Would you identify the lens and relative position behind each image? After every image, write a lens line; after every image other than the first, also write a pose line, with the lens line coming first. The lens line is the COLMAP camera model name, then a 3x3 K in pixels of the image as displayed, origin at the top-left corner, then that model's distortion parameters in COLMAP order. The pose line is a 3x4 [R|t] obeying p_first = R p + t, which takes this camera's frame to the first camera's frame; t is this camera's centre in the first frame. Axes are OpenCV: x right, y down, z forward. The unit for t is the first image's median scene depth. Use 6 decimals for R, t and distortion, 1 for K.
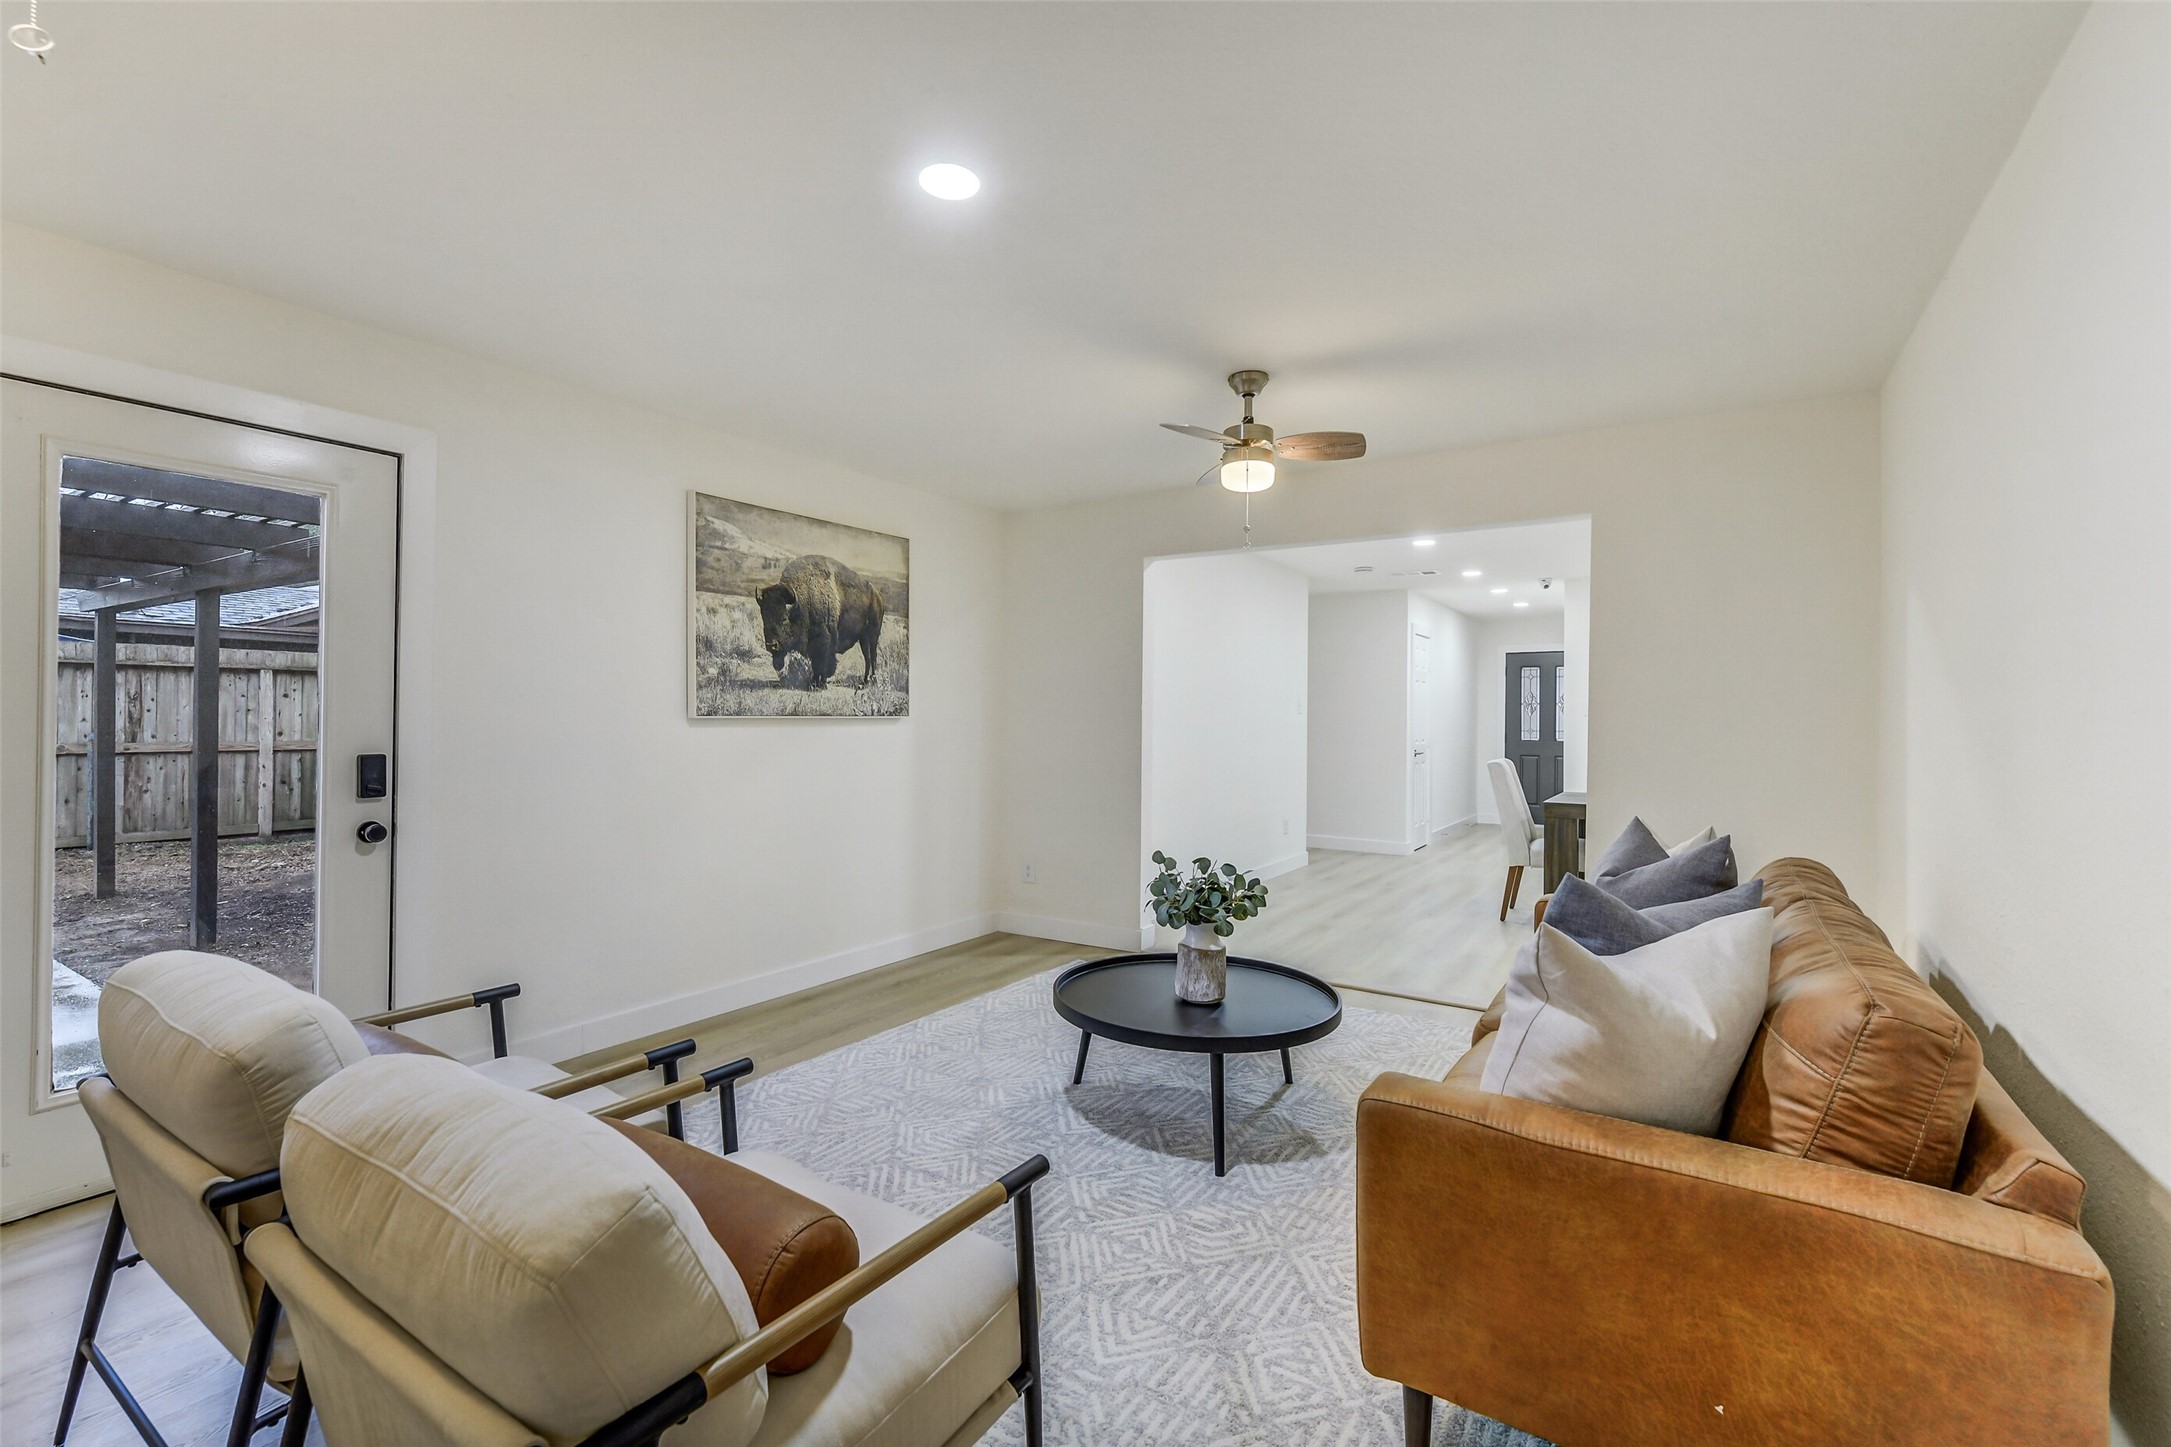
lens RADIAL K [[947.4, 0, 1087.8], [0, 947.4, 720.7], [0, 0, 1]] dist [-0.004836, -0.000548]
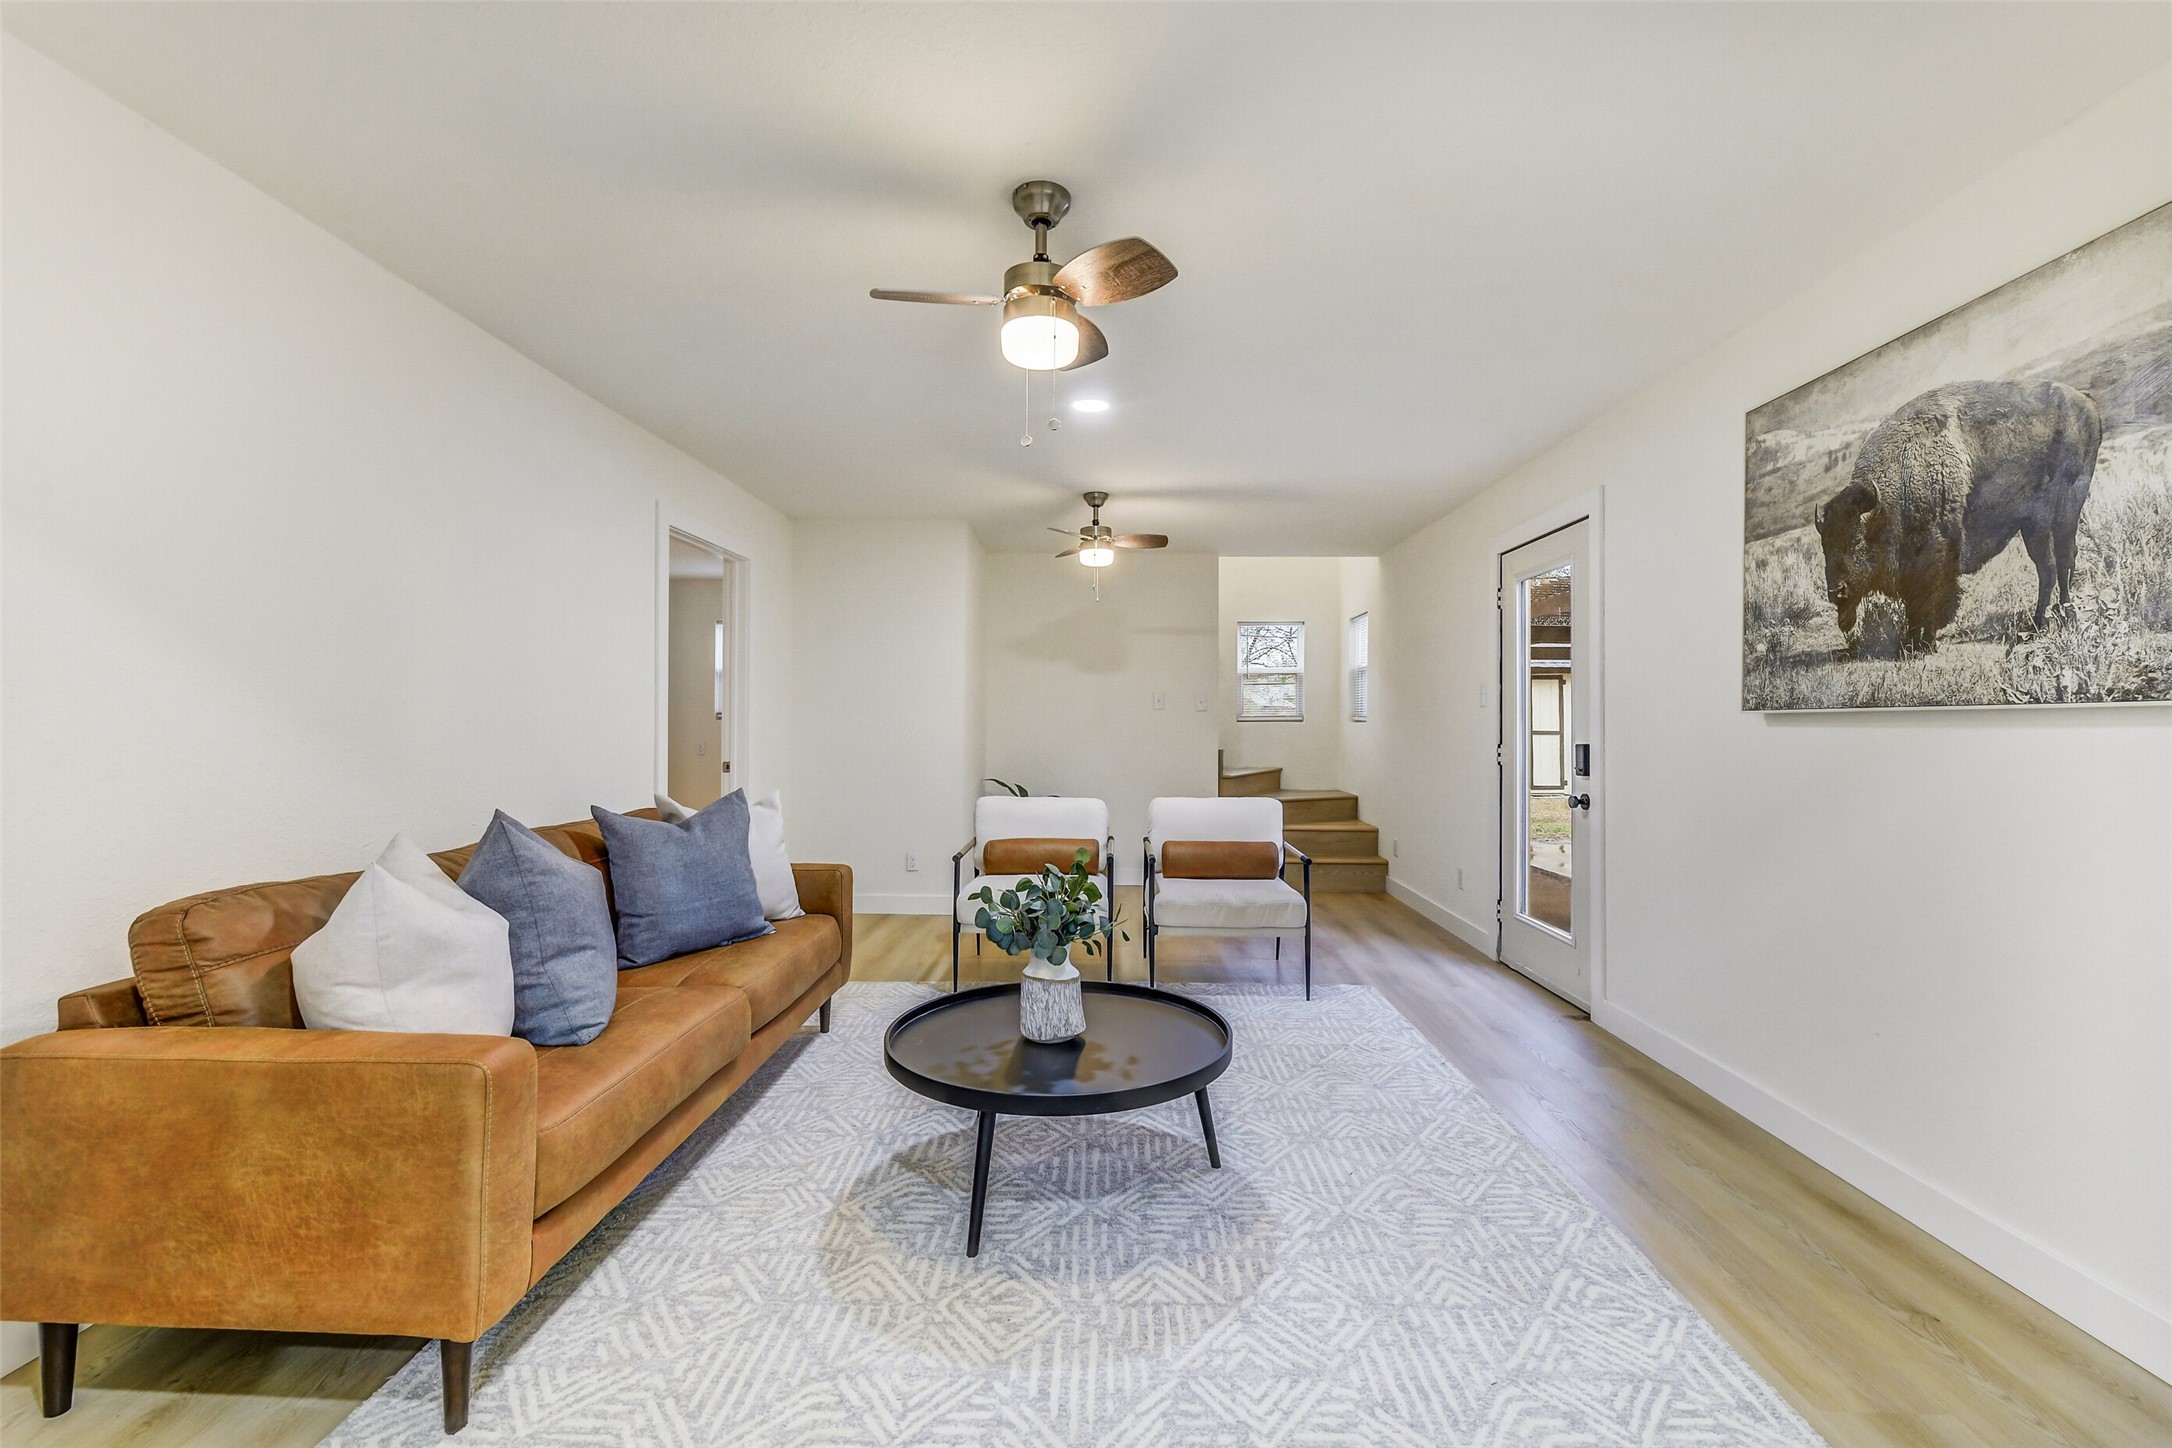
lens RADIAL K [[947.8, 0, 1087.7], [0, 947.8, 716.7], [0, 0, 1]] dist [-0.004836, -0.000548]
pose [[-0.855291, -0.016163, -0.517896, 0.388058], [-0.015475, 0.999864, -0.005648, 0.011308], [0.517917, 0.003184, -0.855425, 1.269897]]
